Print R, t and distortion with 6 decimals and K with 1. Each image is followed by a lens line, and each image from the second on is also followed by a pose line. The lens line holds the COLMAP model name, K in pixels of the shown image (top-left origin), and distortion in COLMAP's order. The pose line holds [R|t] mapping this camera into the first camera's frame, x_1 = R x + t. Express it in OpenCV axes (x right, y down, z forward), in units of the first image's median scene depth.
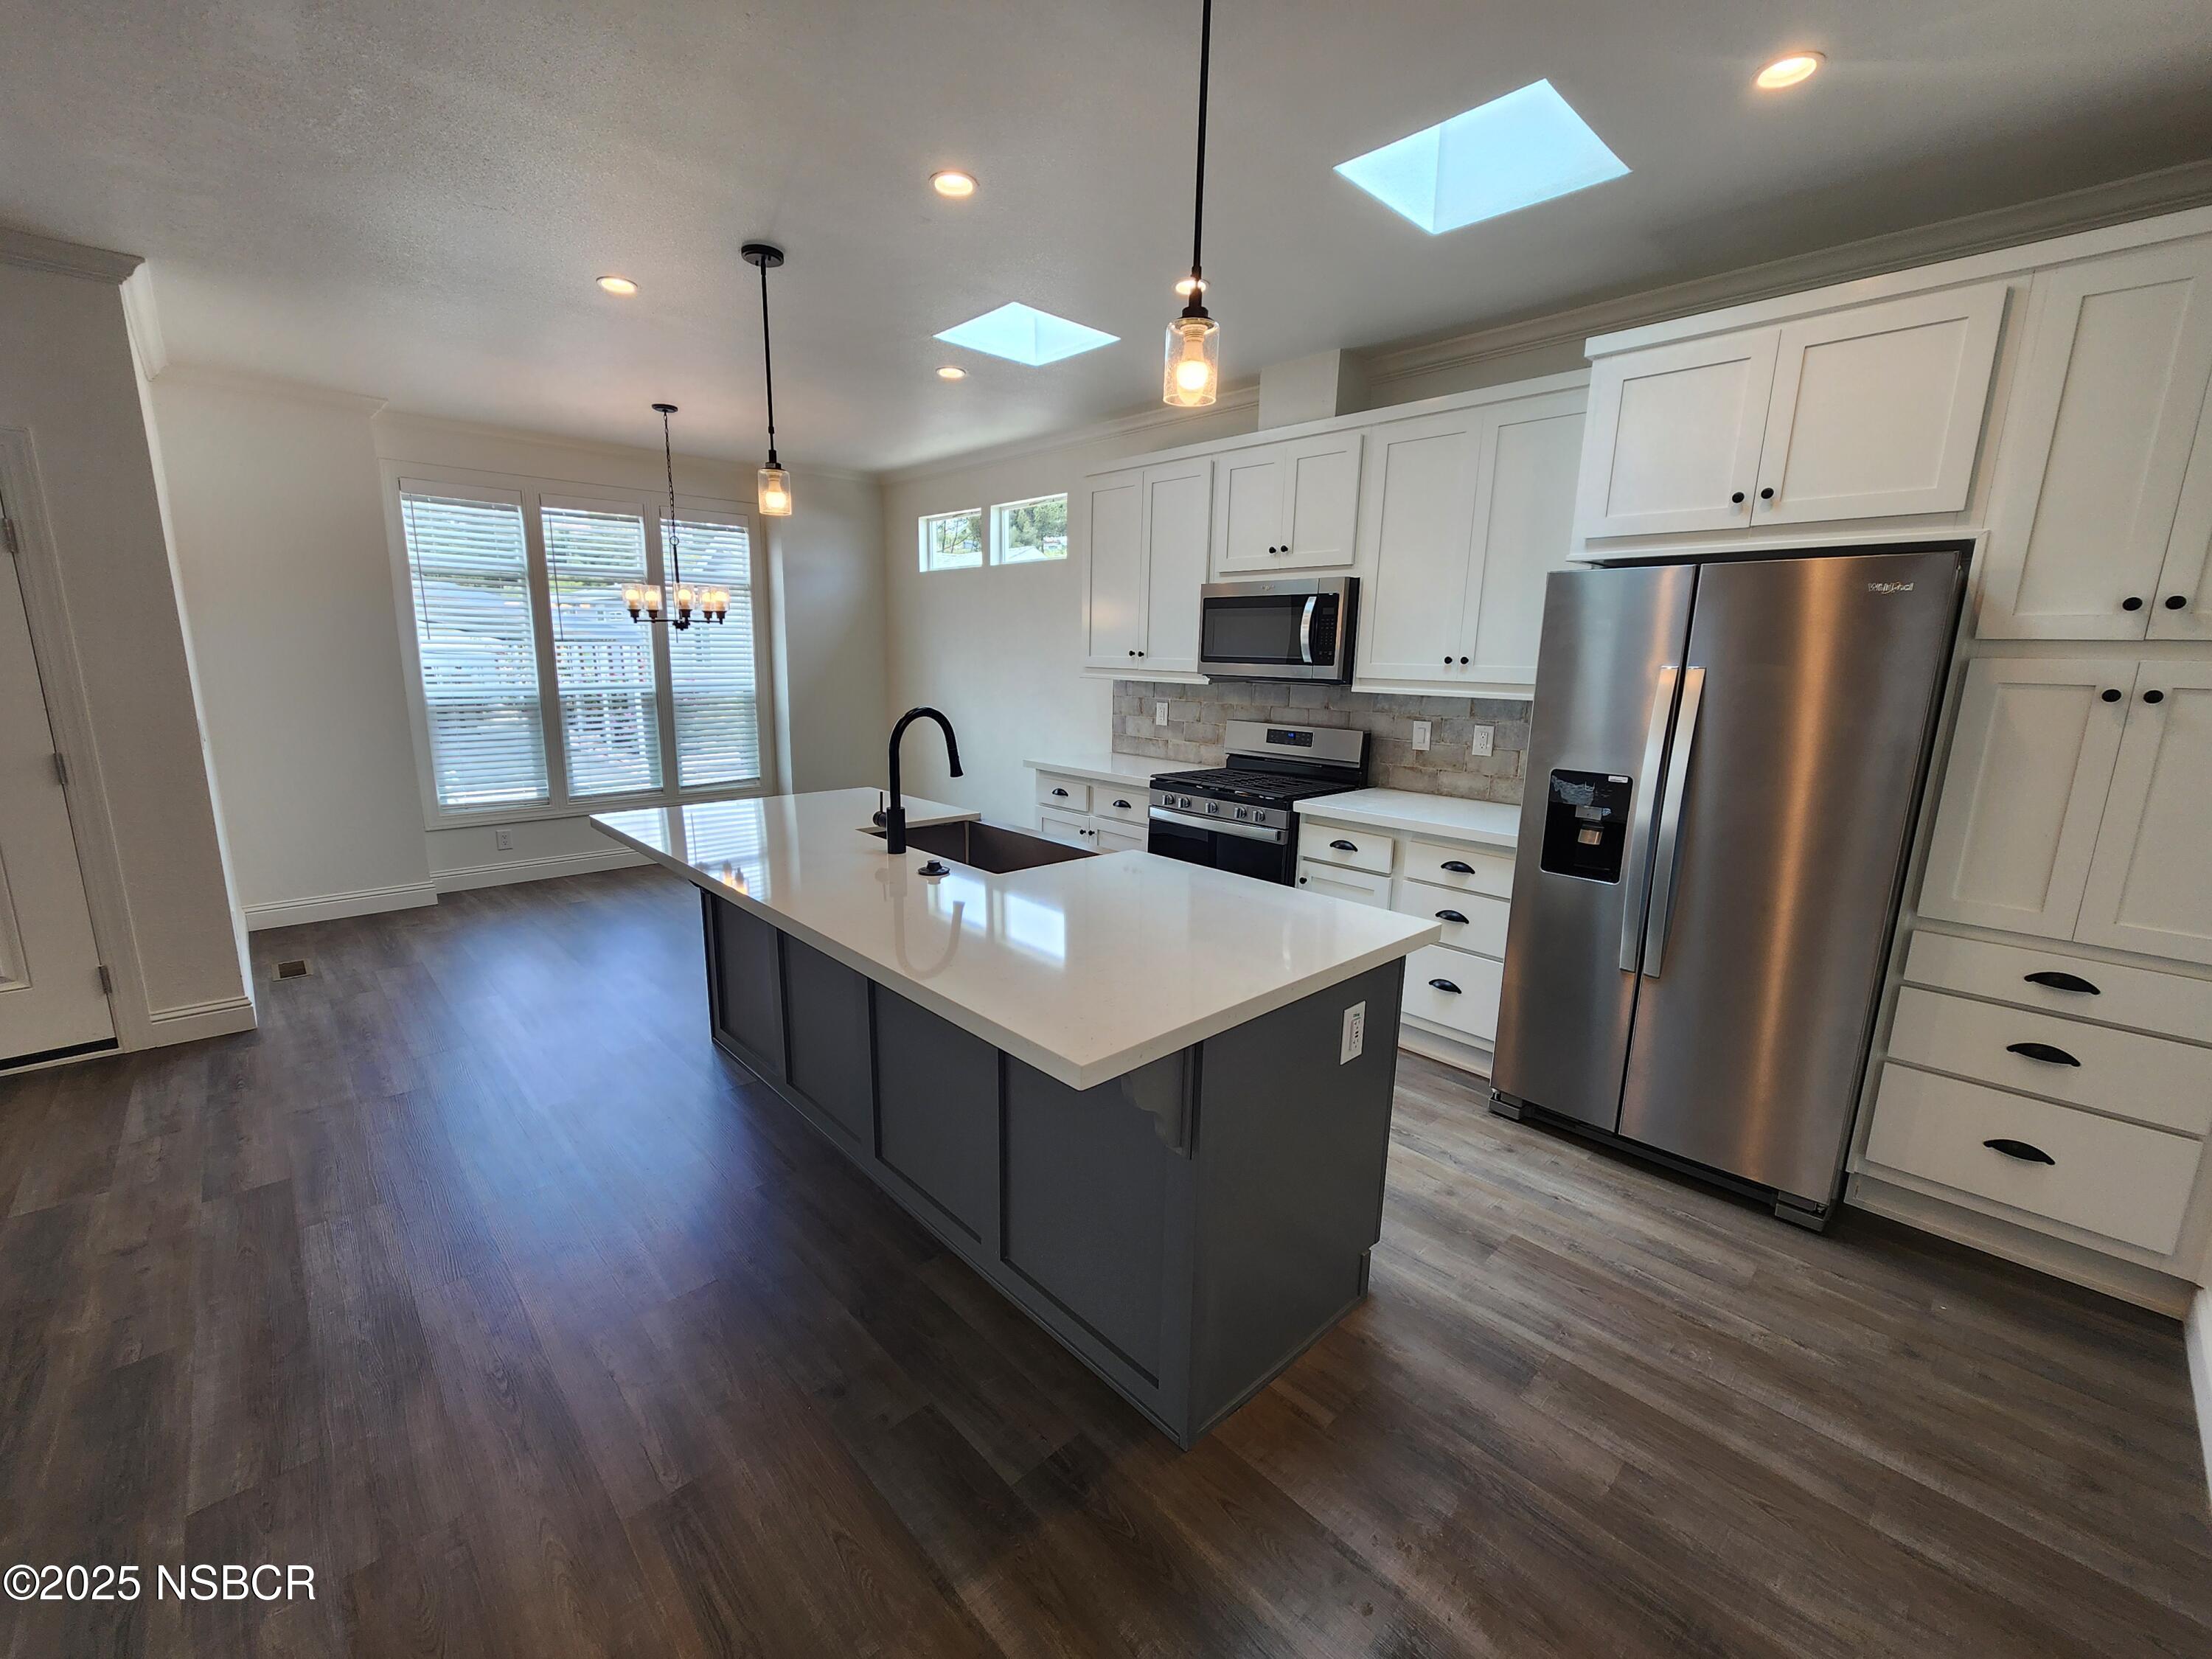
lens RADIAL K [[909.6, 0, 1095.4], [0, 909.6, 839.2], [0, 0, 1]] dist [-0.000304, 0.000264]
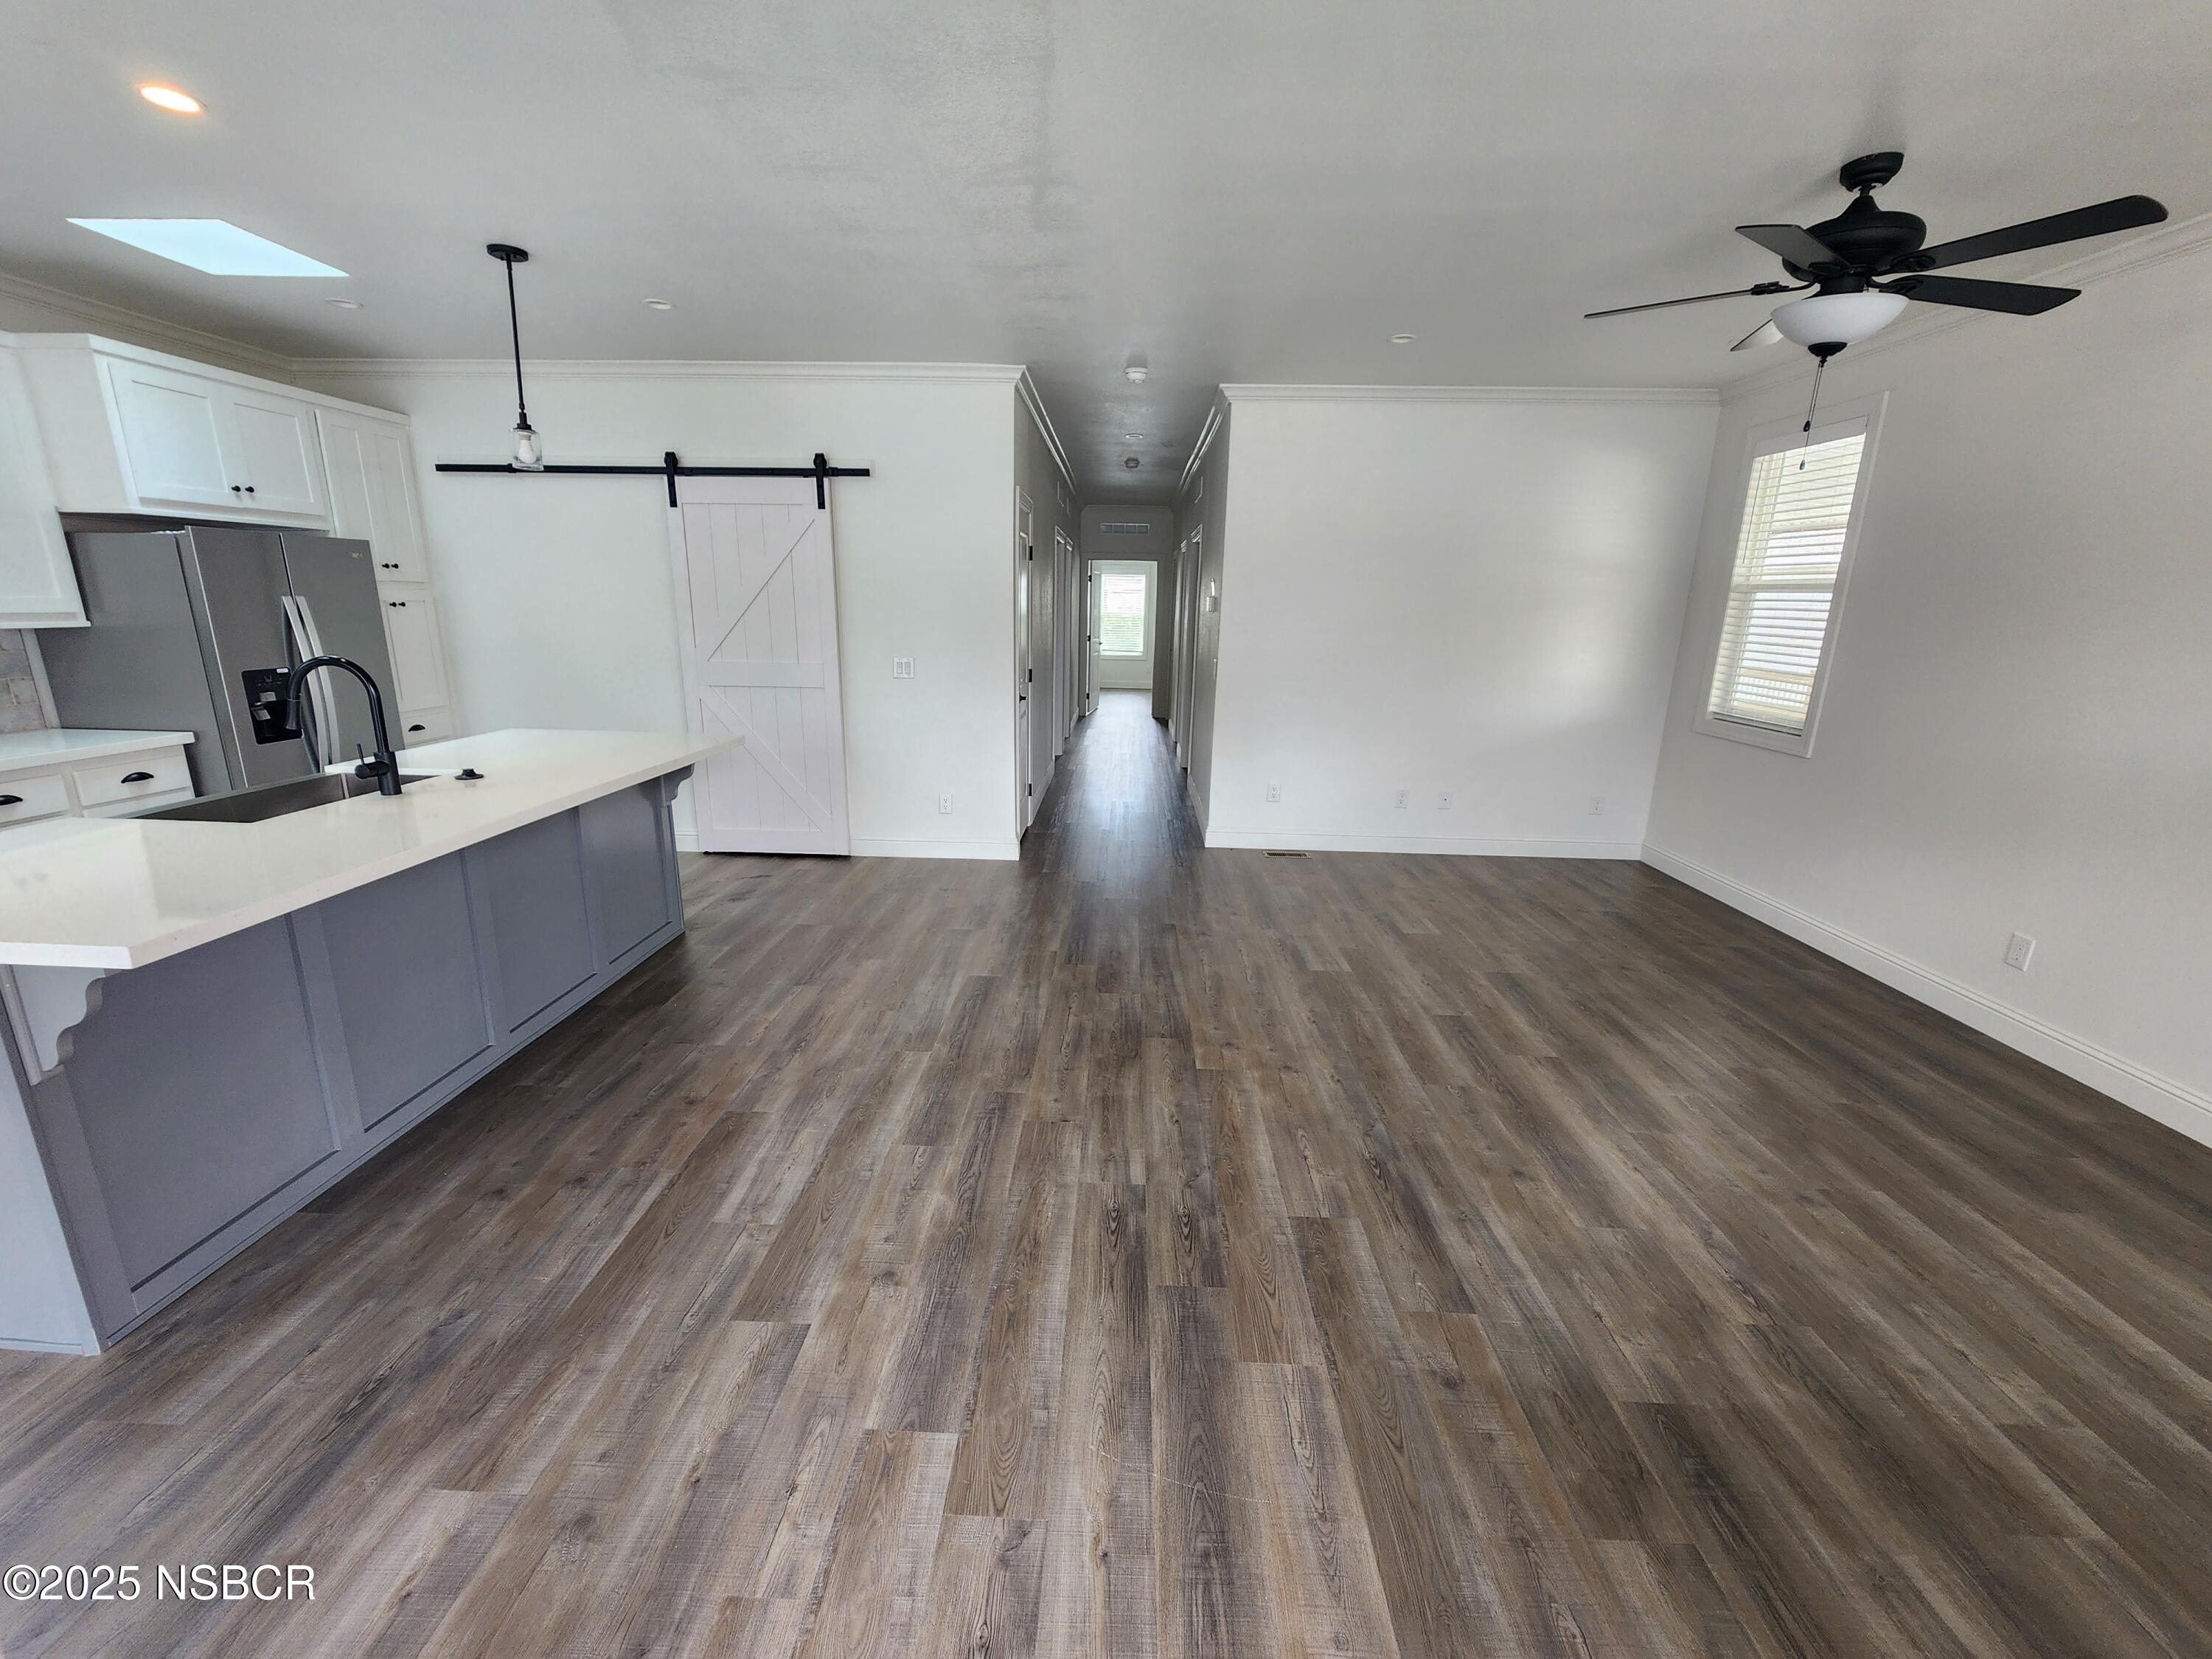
lens RADIAL K [[908.4, 0, 1089.3], [0, 908.4, 830.6], [0, 0, 1]] dist [-0.000650, 0.000067]
pose [[-0.699973, -0.202551, 0.684844, -1.138075], [0.118611, 0.912648, 0.391158, -0.196360], [-0.704251, 0.355030, -0.614804, 0.821499]]
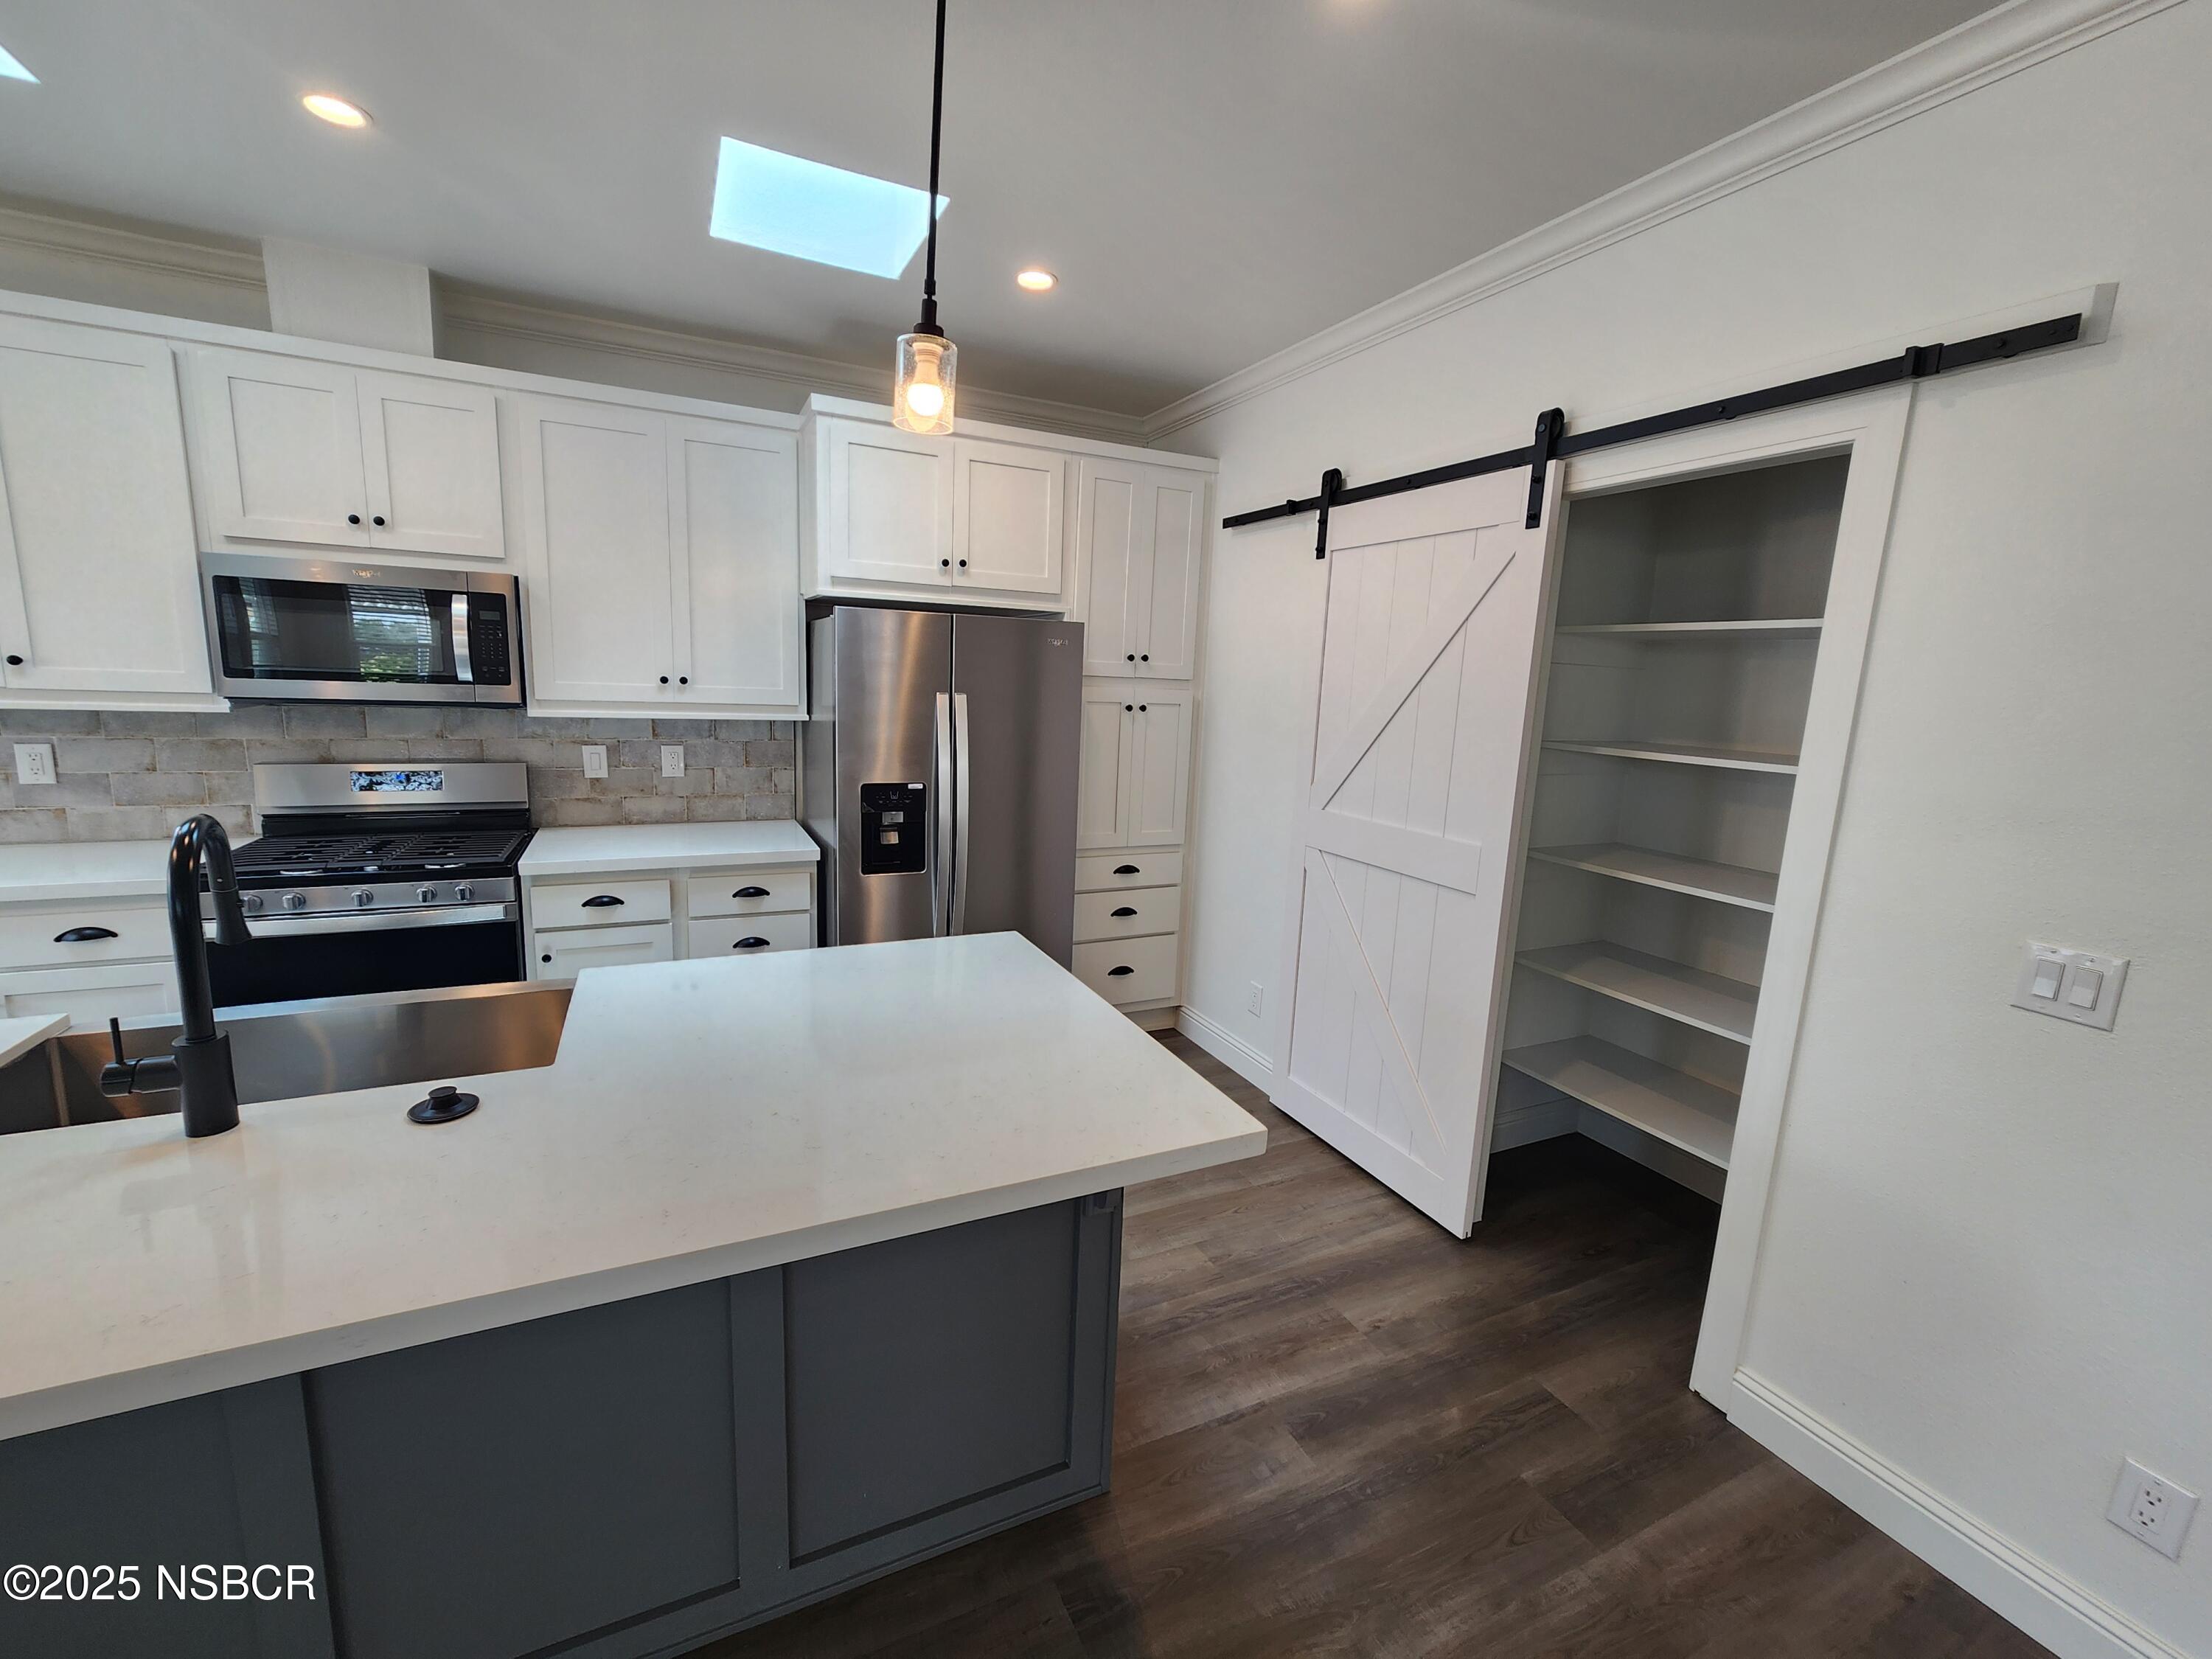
lens RADIAL K [[908.4, 0, 1089.3], [0, 908.4, 830.6], [0, 0, 1]] dist [-0.000650, 0.000067]
pose [[0.301883, -0.167988, 0.938428, -0.374037], [0.158163, 0.979537, 0.124467, -0.092478], [-0.940133, 0.110850, 0.322275, 0.308588]]
